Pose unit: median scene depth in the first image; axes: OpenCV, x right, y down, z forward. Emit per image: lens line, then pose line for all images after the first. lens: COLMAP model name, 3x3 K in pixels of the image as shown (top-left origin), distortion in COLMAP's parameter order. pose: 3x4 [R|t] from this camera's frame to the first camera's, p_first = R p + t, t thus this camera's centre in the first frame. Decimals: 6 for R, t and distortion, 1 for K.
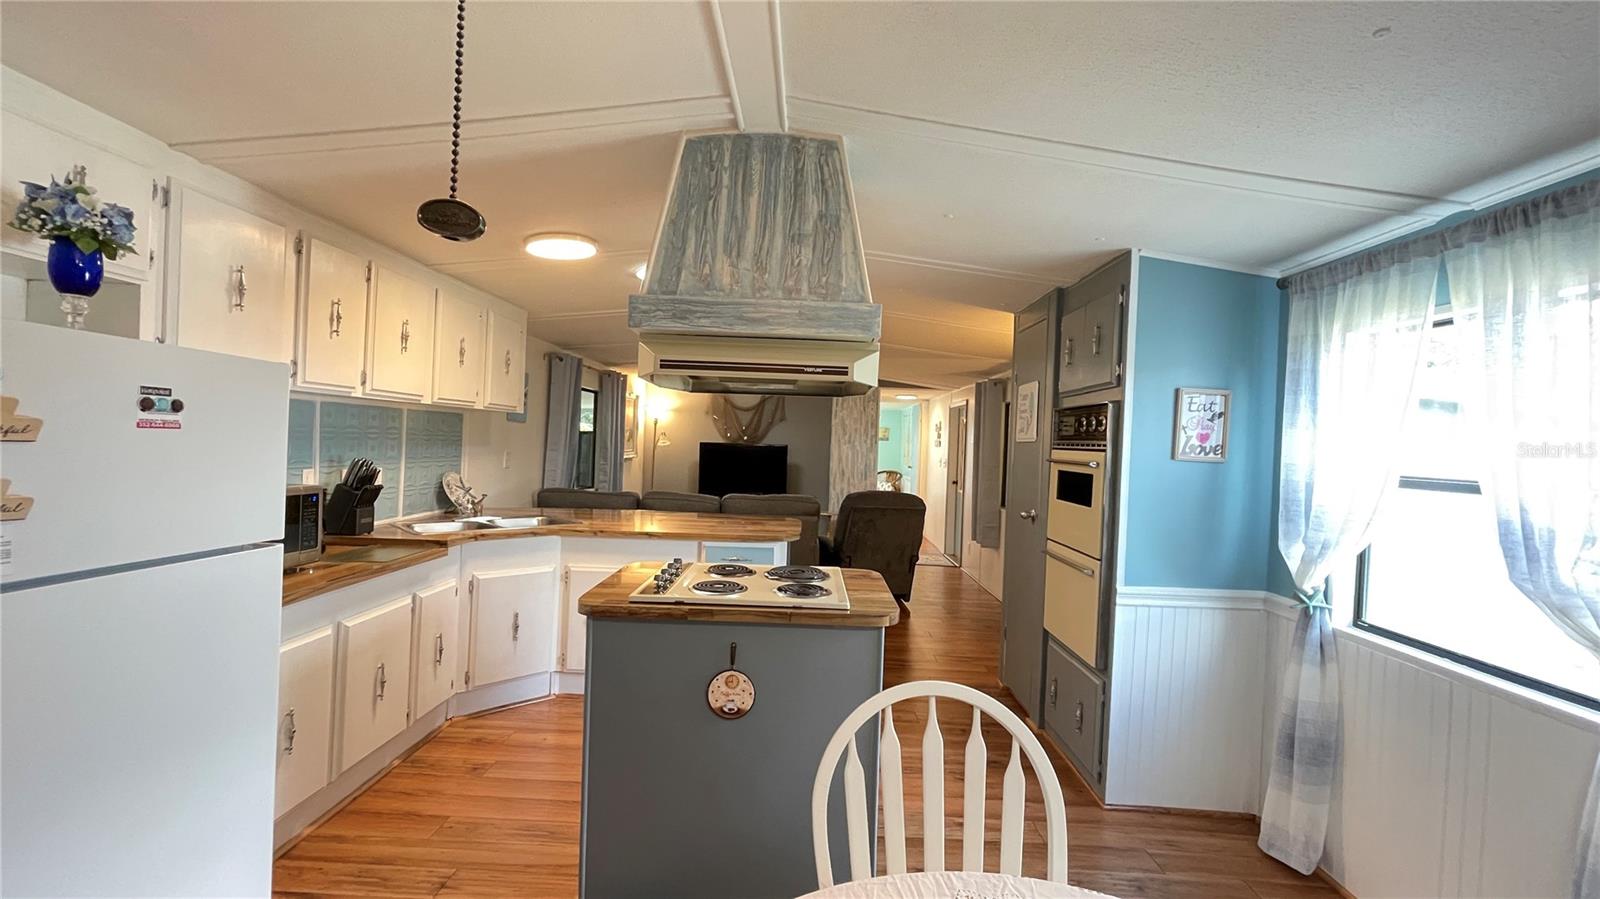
lens RADIAL K [[653.2, 0, 803.0], [0, 653.2, 446.3], [0, 0, 1]] dist [-0.000806, -0.000090]
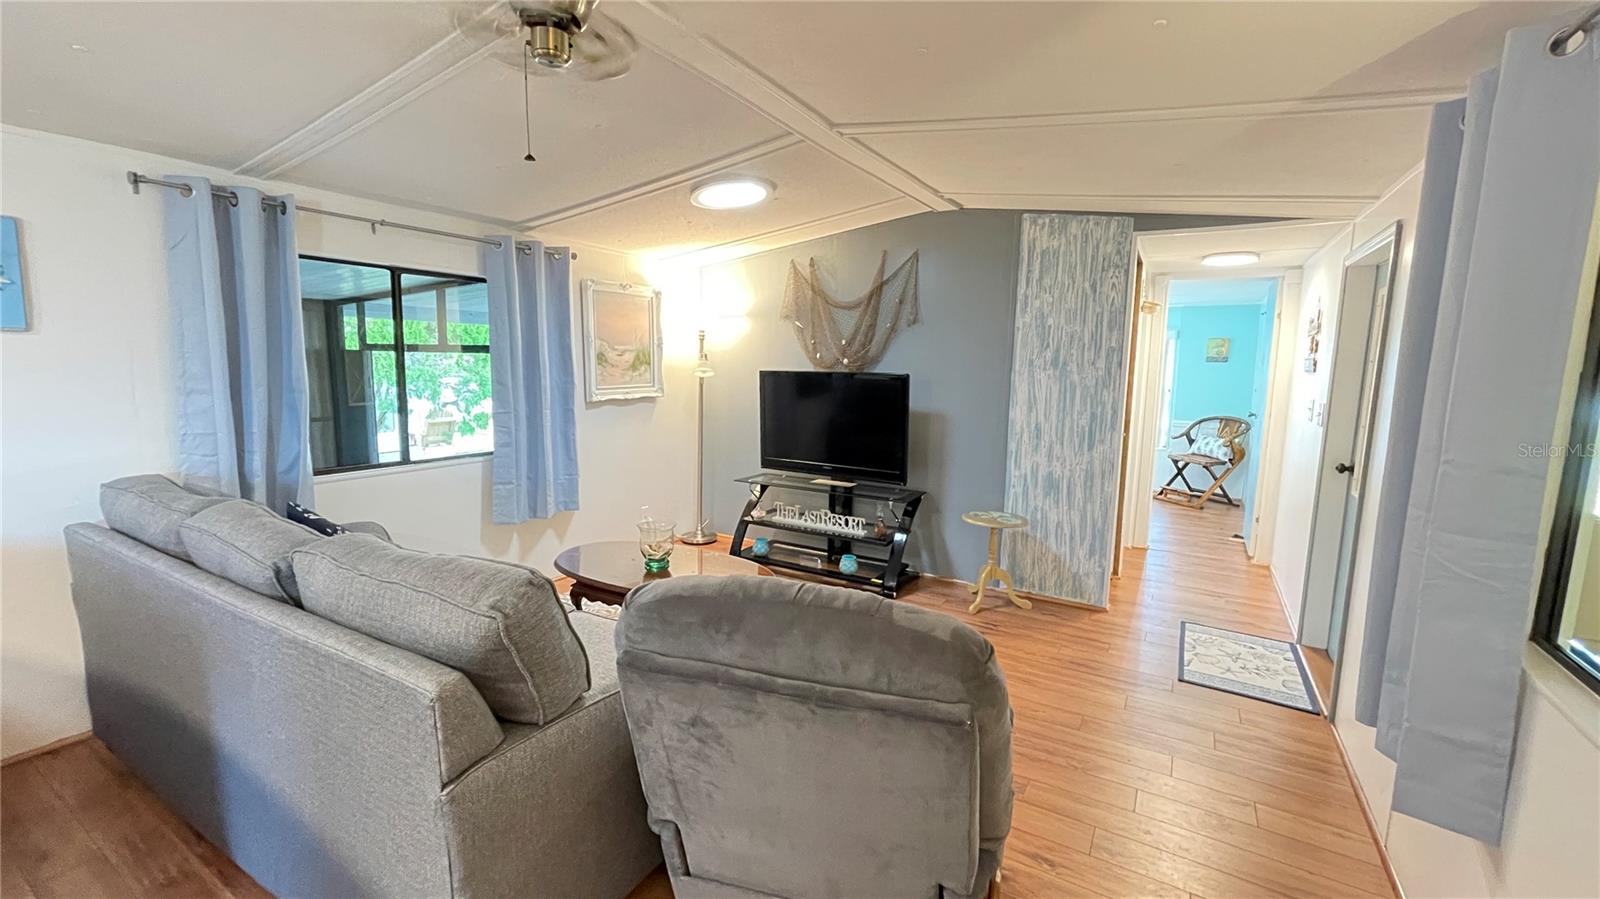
lens RADIAL K [[653.2, 0, 803.0], [0, 653.2, 446.3], [0, 0, 1]] dist [-0.000806, -0.000090]
pose [[0.864903, 0.044069, -0.500001, 0.149104], [0.011205, 0.994195, 0.107009, -0.001051], [0.501814, -0.098155, 0.859388, 0.517652]]
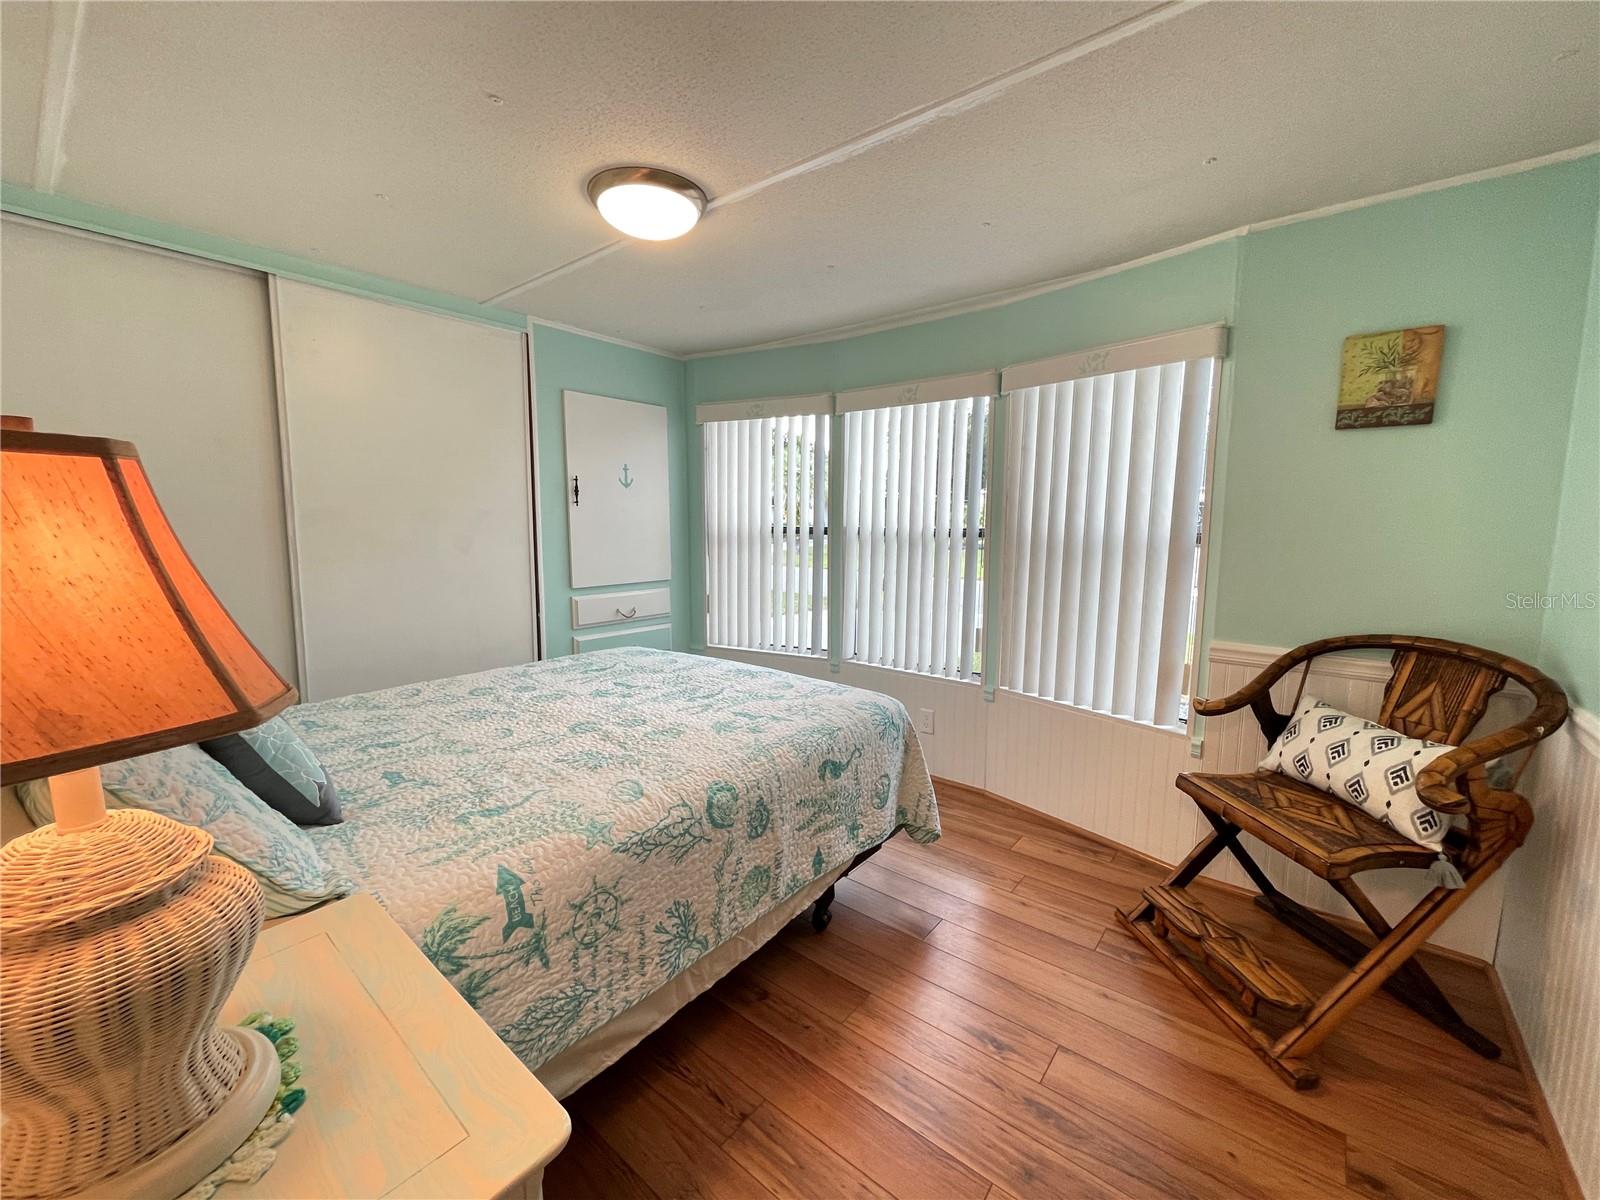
lens RADIAL K [[647.0, 0, 802.6], [0, 647.0, 597.2], [0, 0, 1]] dist [-0.002694, 0.001515]
pose [[0.782820, 0.047079, -0.620465, 0.169767], [0.014783, 0.995445, 0.094183, 0.020728], [0.622073, -0.082901, 0.778558, 1.214752]]
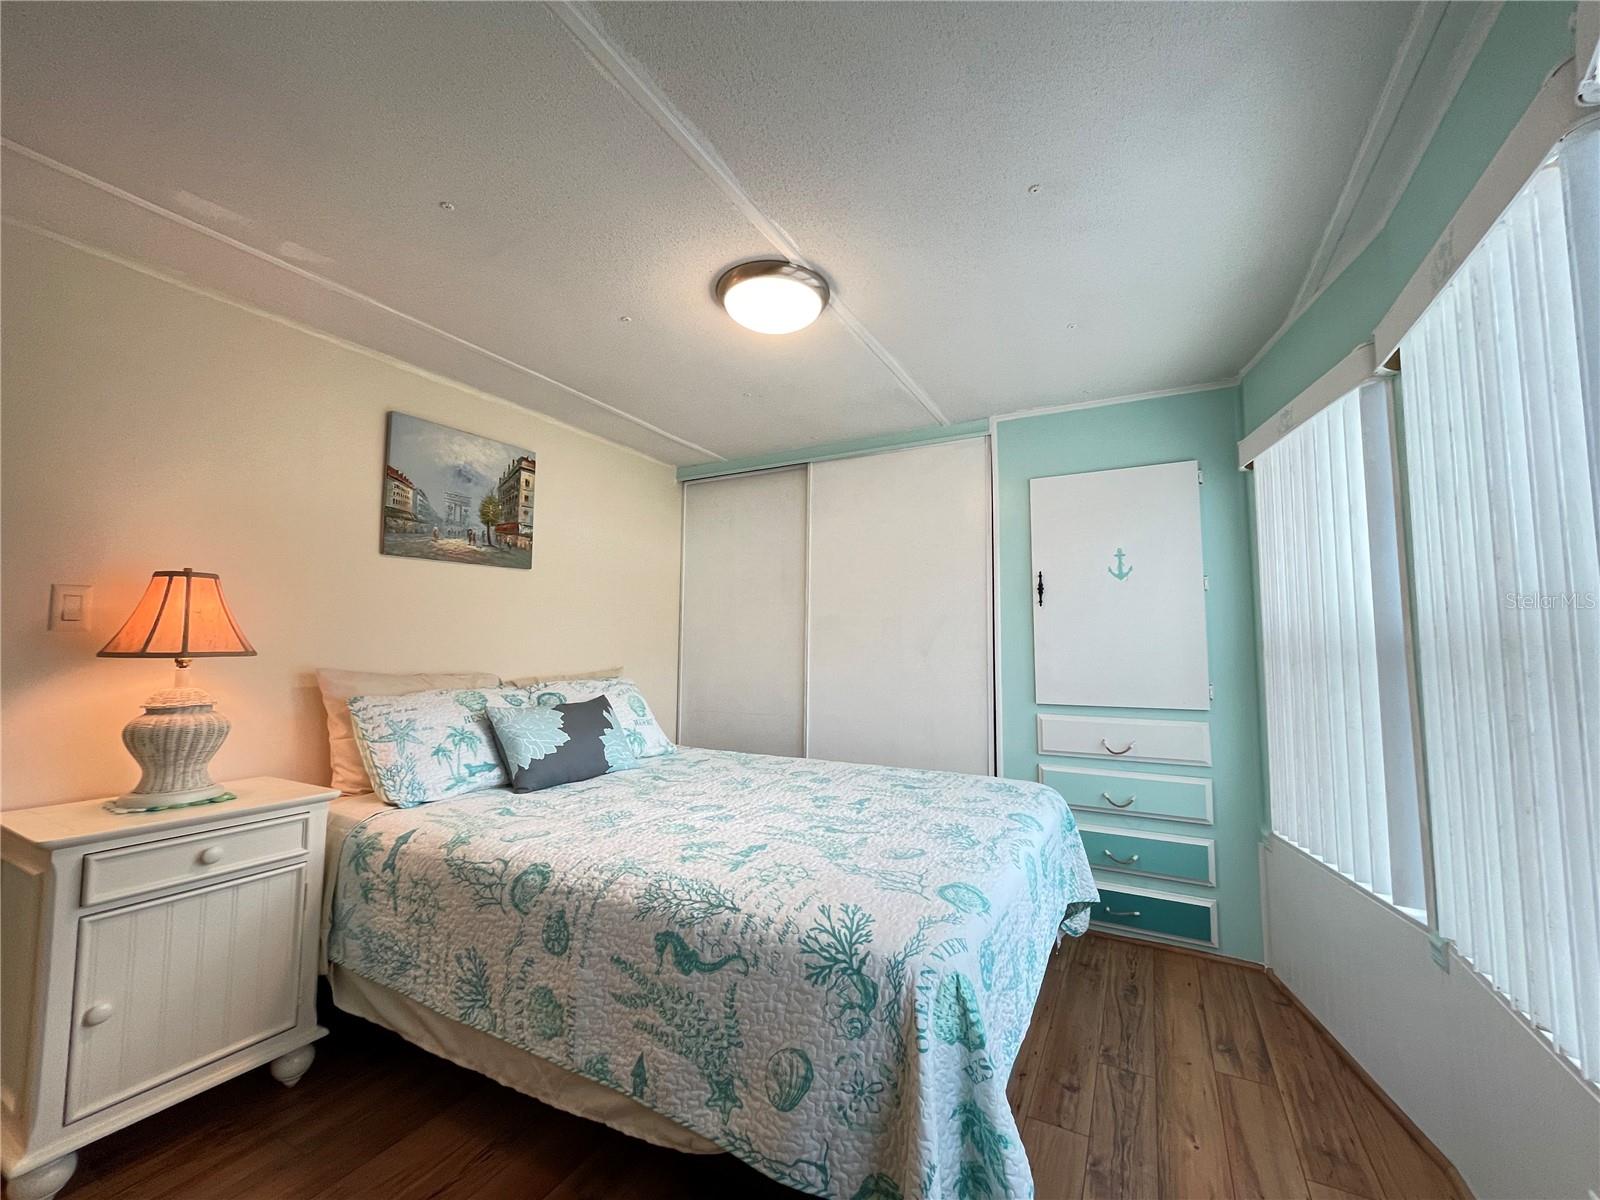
lens RADIAL K [[647.0, 0, 802.6], [0, 647.0, 597.2], [0, 0, 1]] dist [-0.002694, 0.001515]
pose [[-0.465309, -0.101721, -0.879284, 0.169156], [-0.029411, 0.994603, -0.099498, 0.032094], [0.884660, -0.020436, -0.465789, 1.466321]]
